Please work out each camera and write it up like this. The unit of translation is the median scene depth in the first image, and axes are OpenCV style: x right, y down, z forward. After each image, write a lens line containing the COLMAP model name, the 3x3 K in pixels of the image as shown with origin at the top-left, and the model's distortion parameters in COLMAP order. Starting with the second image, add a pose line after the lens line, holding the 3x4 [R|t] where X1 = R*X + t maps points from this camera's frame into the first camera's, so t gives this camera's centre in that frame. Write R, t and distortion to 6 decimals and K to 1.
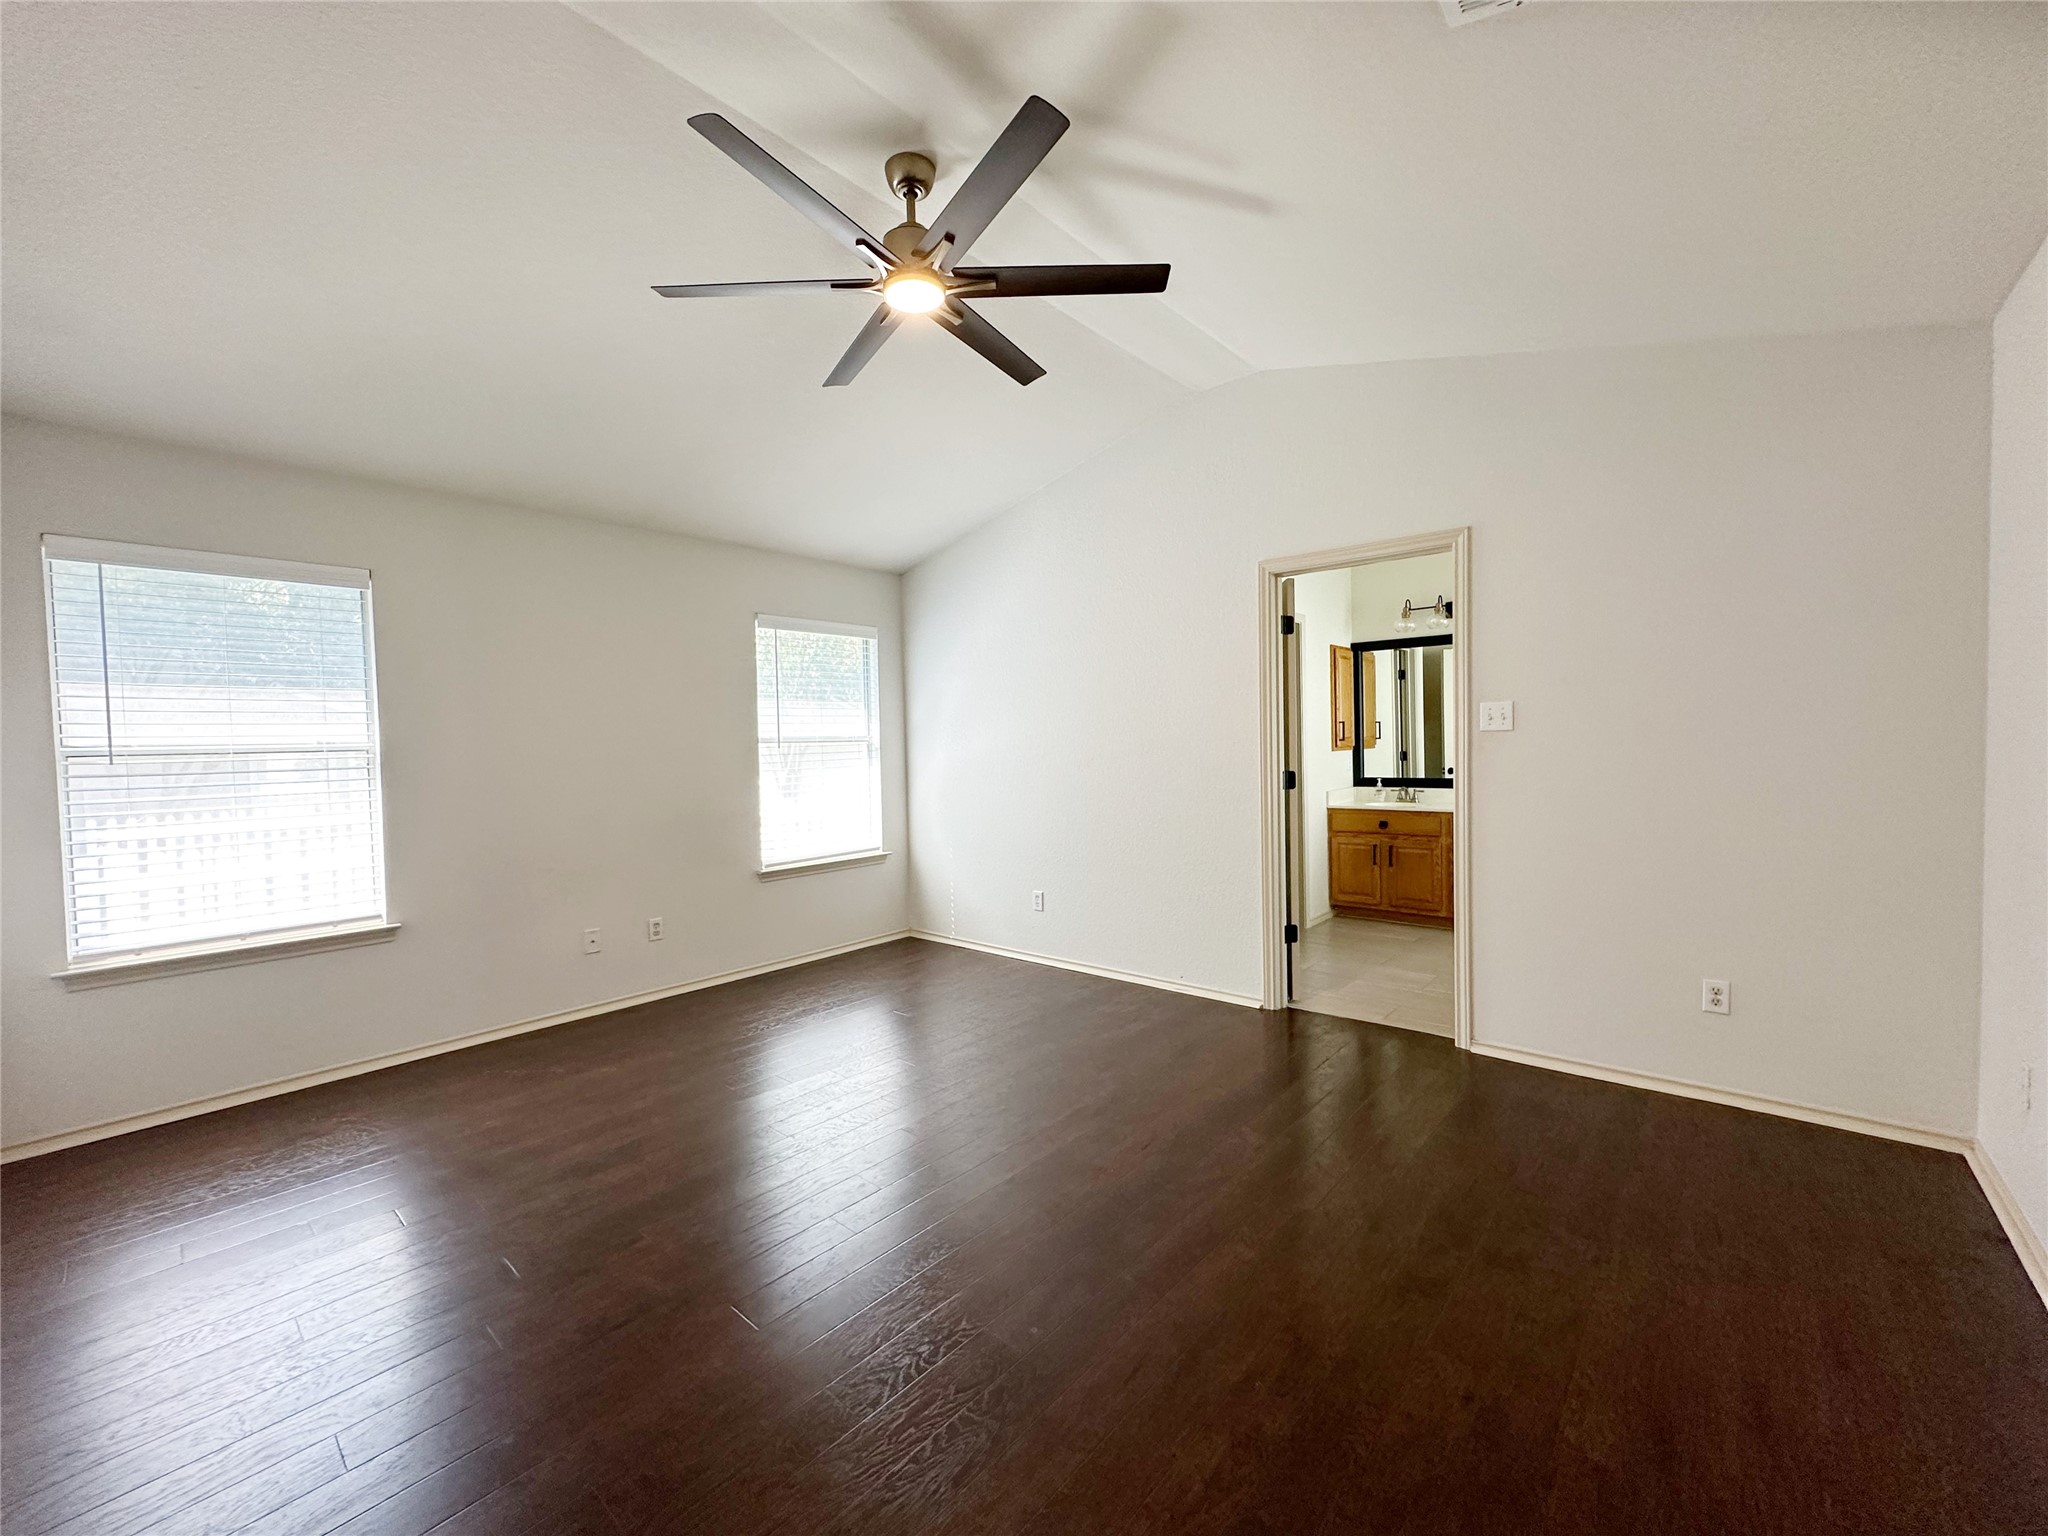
lens RADIAL K [[817.8, 0, 1022.3], [0, 817.8, 767.8], [0, 0, 1]] dist [0.000332, 0.000023]
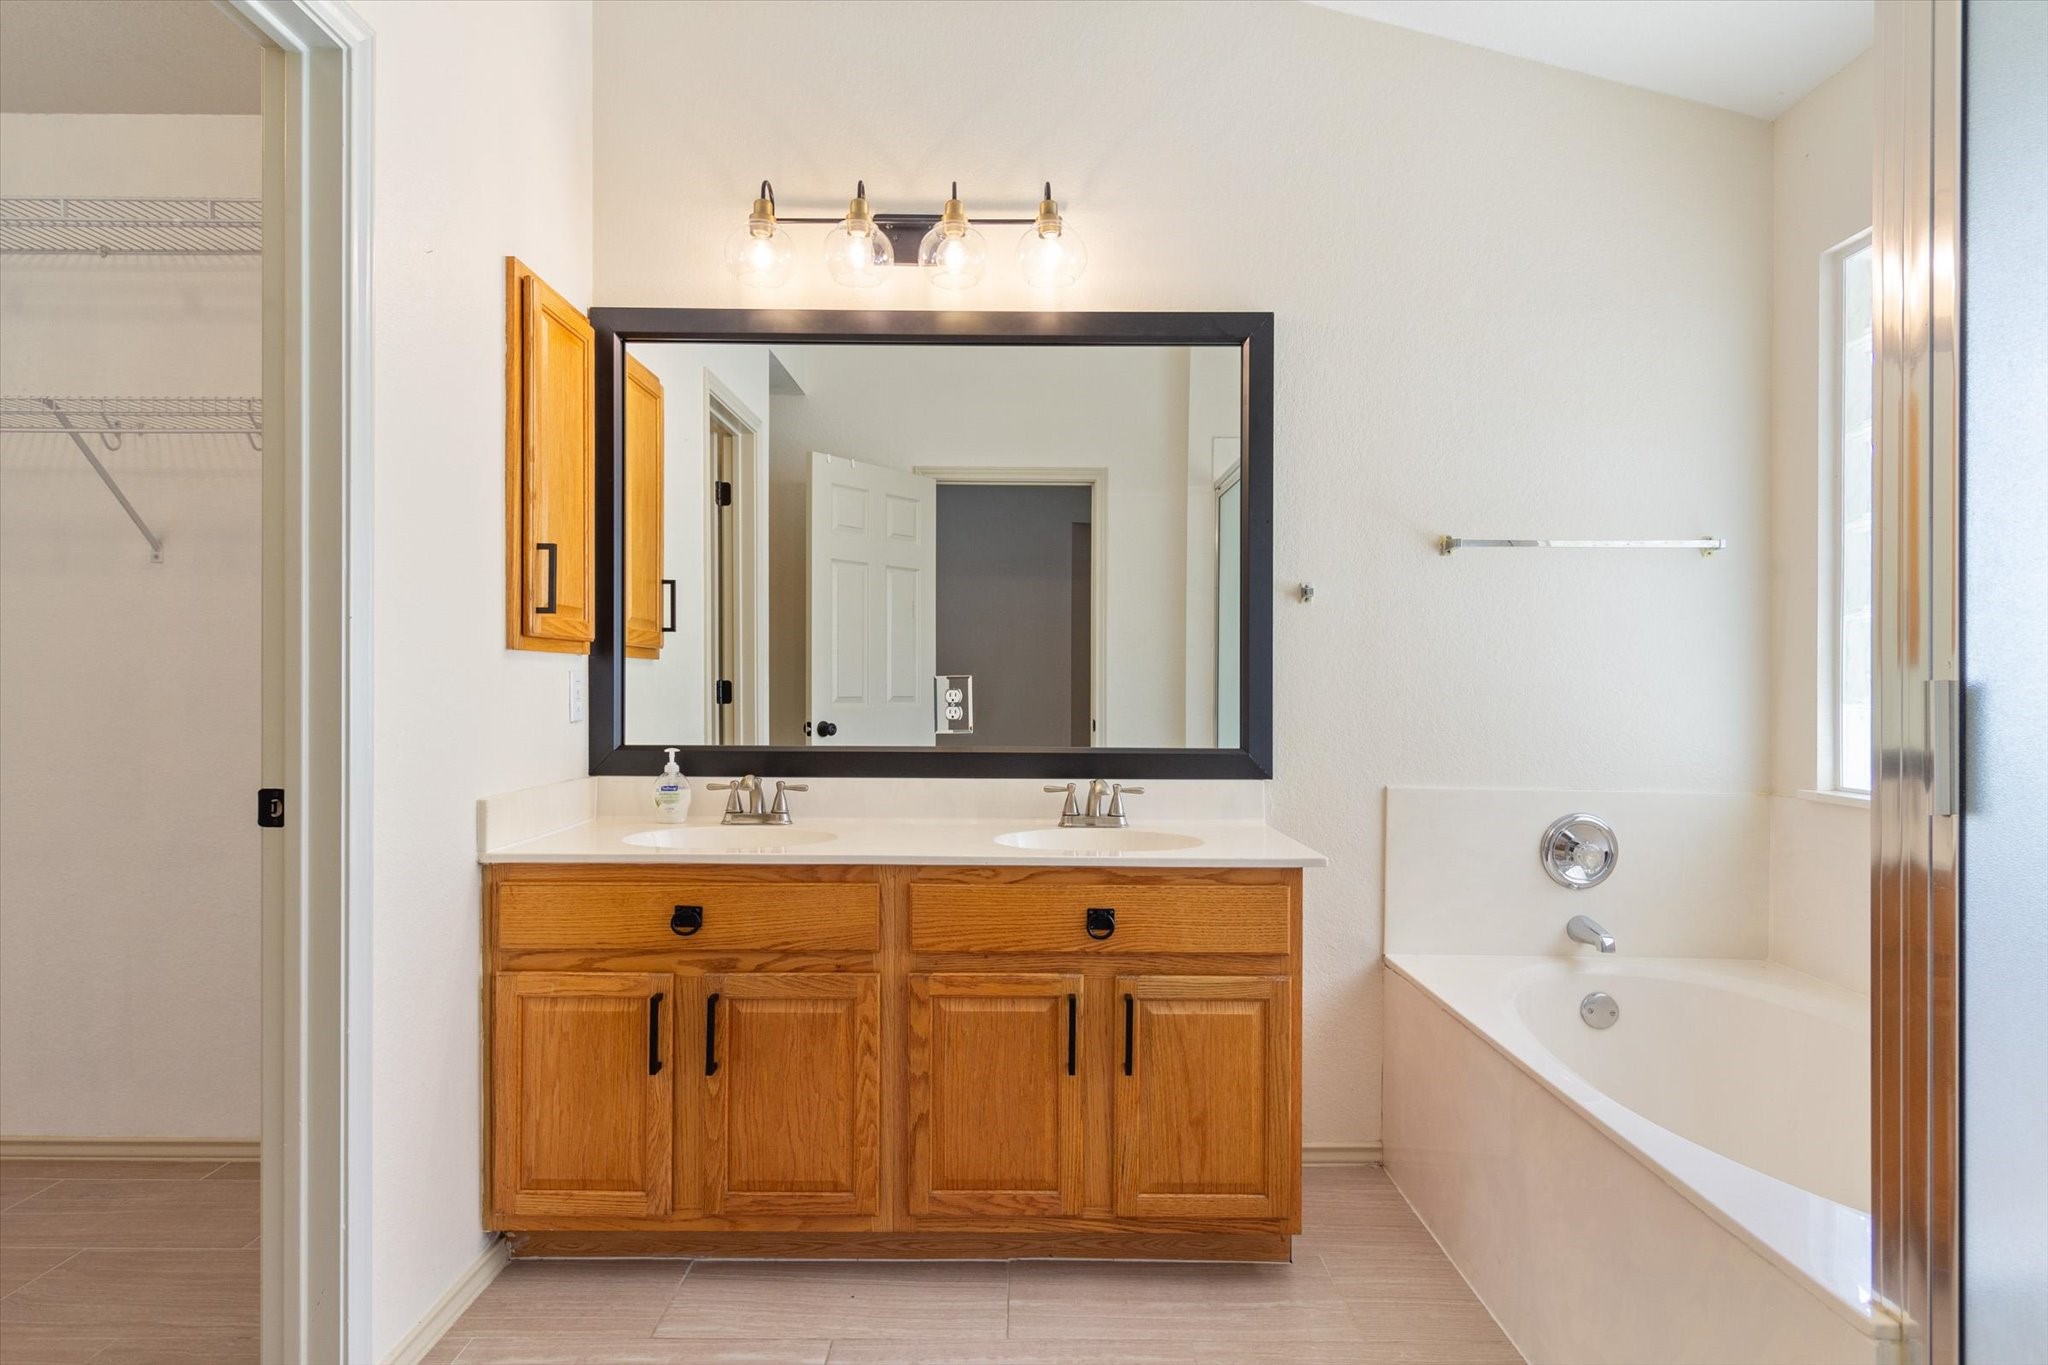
lens RADIAL K [[1135.6, 0, 1023.3], [0, 1135.6, 686.9], [0, 0, 1]] dist [-0.000030, 0.000175]
pose [[0.748590, 0.030071, 0.662351, 0.259698], [-0.002800, 0.999106, -0.042194, 0.007635], [-0.663027, 0.029731, 0.748005, 0.610595]]
